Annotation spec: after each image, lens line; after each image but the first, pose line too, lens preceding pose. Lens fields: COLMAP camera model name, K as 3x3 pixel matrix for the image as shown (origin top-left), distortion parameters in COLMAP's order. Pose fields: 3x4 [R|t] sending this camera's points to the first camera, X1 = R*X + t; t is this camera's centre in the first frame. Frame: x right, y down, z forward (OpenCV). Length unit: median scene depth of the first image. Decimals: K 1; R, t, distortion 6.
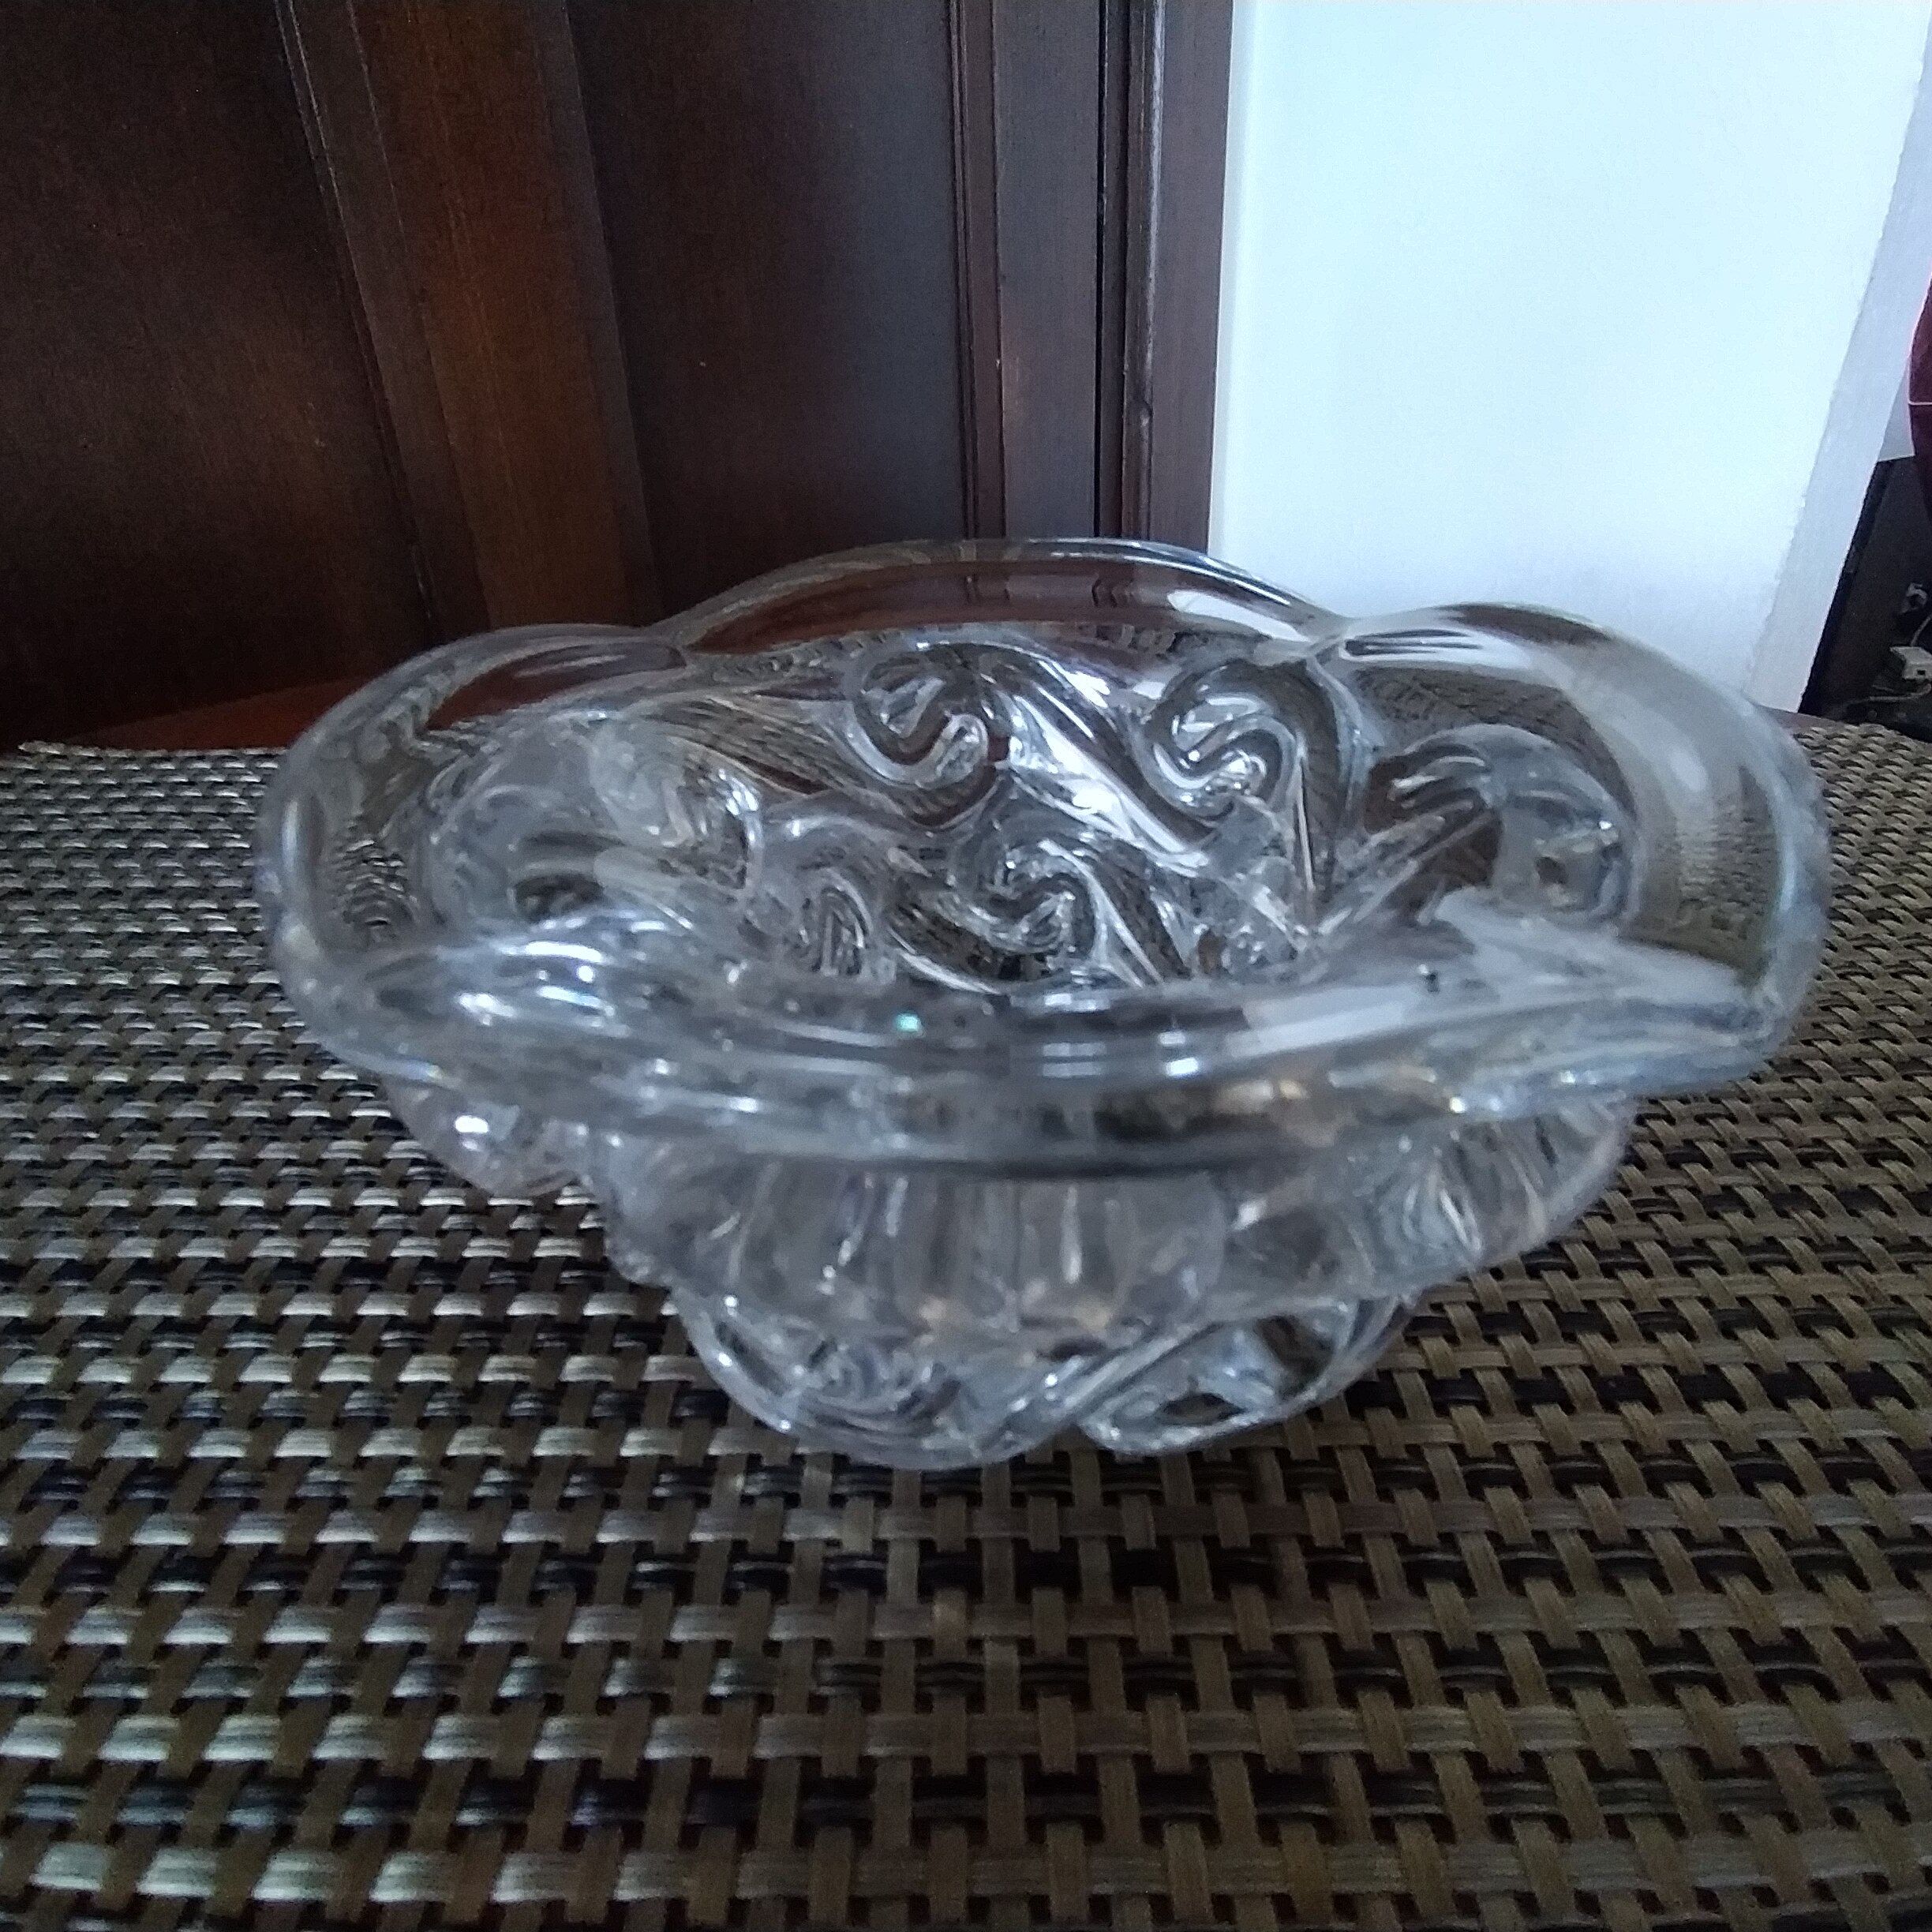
lens RADIAL K [[1160.4, 0, 966.0], [0, 1160.4, 966.0], [0, 0, 1]] dist [-0.038990, 0.023947]
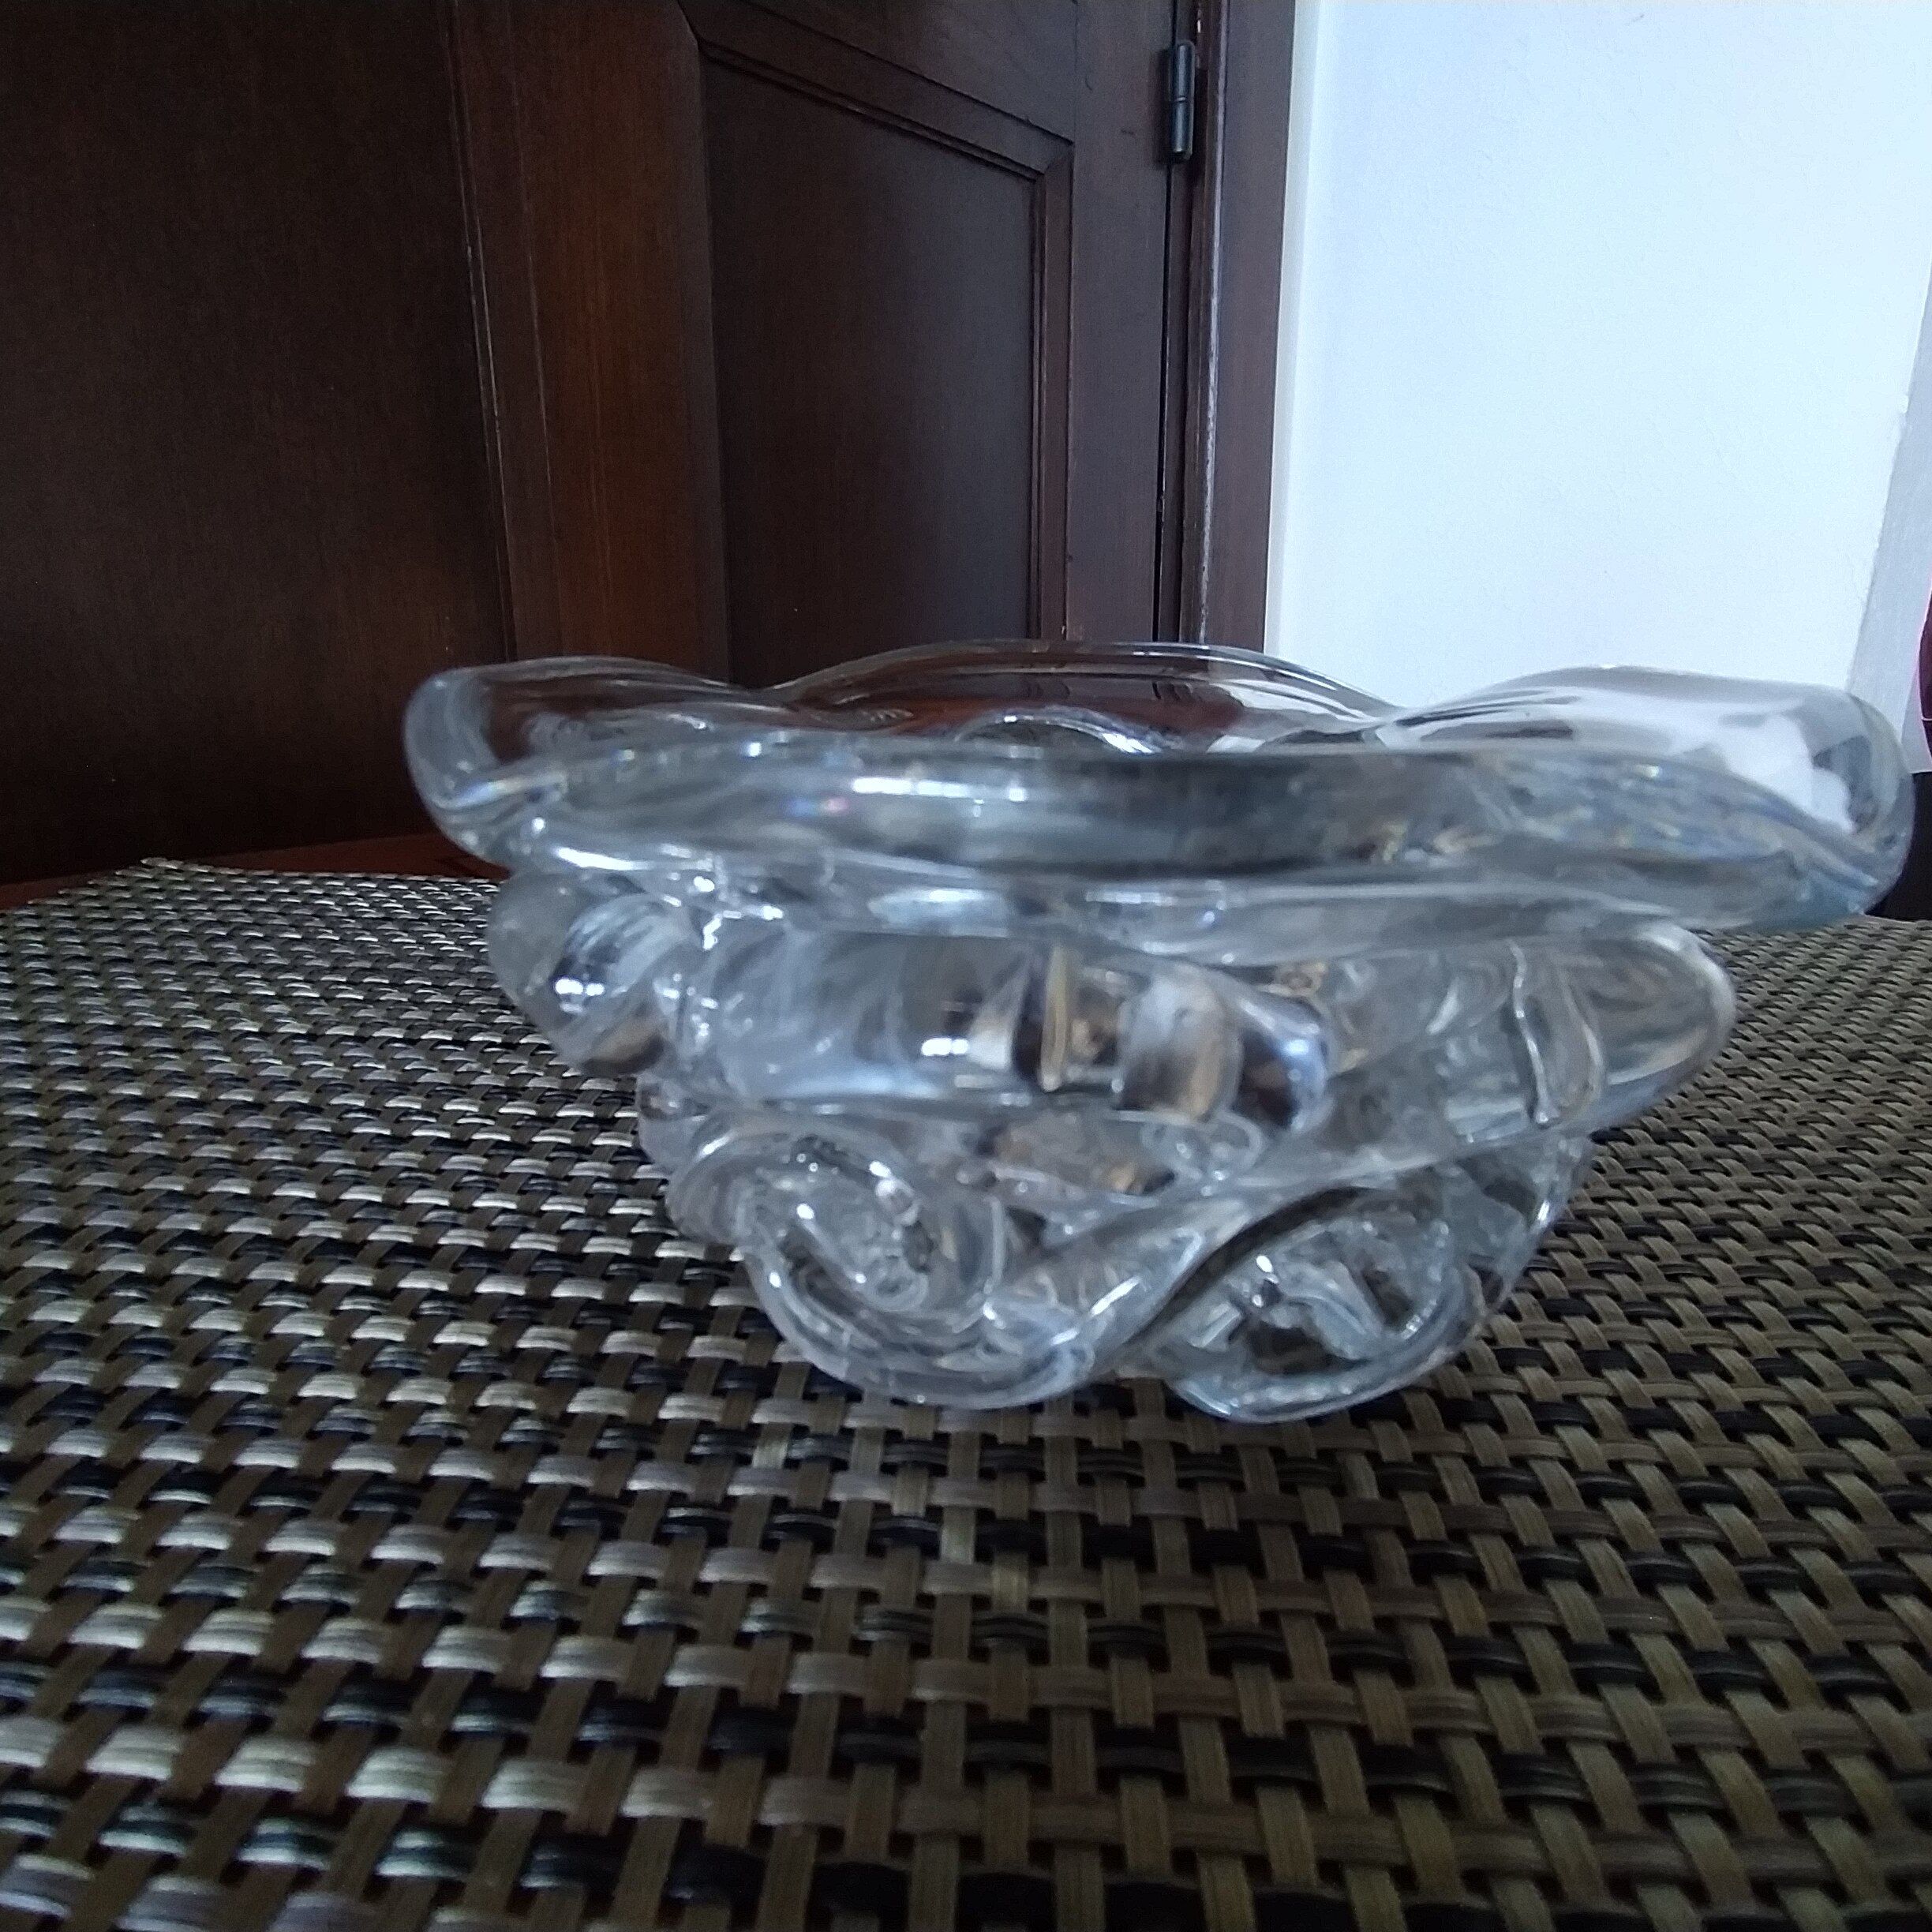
lens RADIAL K [[1160.4, 0, 966.0], [0, 1160.4, 966.0], [0, 0, 1]] dist [-0.038990, 0.023947]
pose [[0.998061, 0.047083, -0.040707, -0.028531], [-0.055055, 0.972907, -0.224544, 0.253737], [0.029032, 0.226350, 0.973613, 0.011084]]
